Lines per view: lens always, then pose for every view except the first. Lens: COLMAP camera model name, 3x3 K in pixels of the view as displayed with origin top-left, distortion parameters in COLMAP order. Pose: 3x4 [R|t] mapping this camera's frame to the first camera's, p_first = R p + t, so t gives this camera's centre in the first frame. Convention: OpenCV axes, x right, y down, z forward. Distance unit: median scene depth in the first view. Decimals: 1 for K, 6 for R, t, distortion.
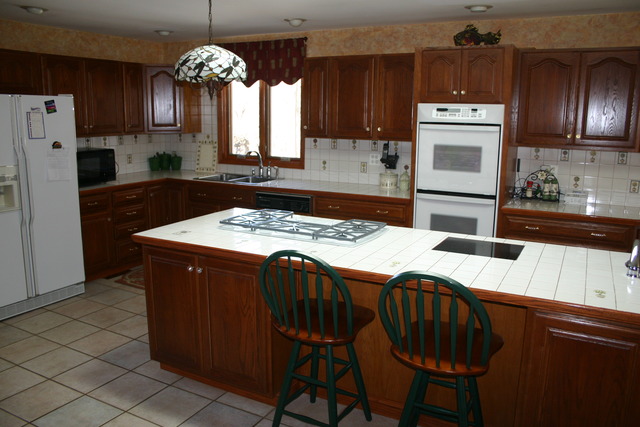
lens RADIAL K [[517.7, 0, 320.0], [0, 517.7, 213.5], [0, 0, 1]] dist [-0.158931, 0.131189]
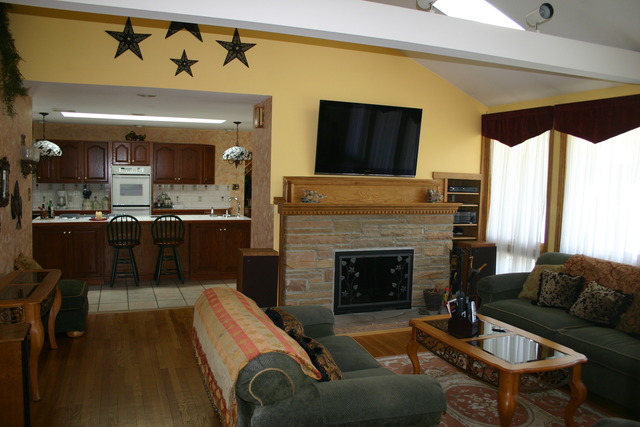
lens RADIAL K [[517.7, 0, 320.0], [0, 517.7, 213.5], [0, 0, 1]] dist [-0.158931, 0.131189]
pose [[0.642454, -0.055574, 0.764307, -0.878382], [0.129693, 0.990865, -0.036968, 0.178519], [-0.755270, 0.122875, 0.643793, -1.013663]]
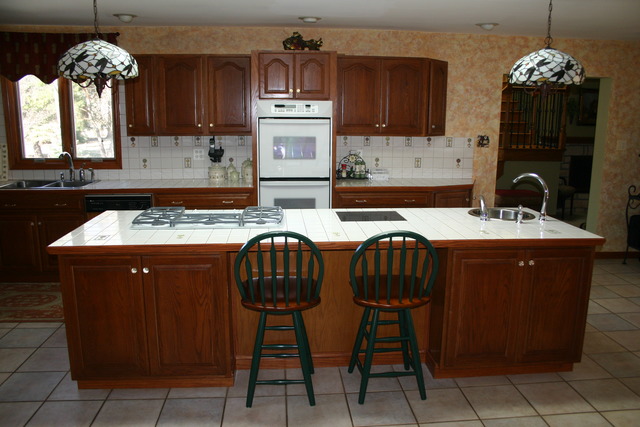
lens RADIAL K [[517.7, 0, 320.0], [0, 517.7, 213.5], [0, 0, 1]] dist [-0.158931, 0.131189]
pose [[0.838931, -0.108603, 0.533292, -0.308229], [0.103458, 0.993844, 0.039641, -0.001499], [-0.534314, 0.021917, 0.845002, -0.007936]]
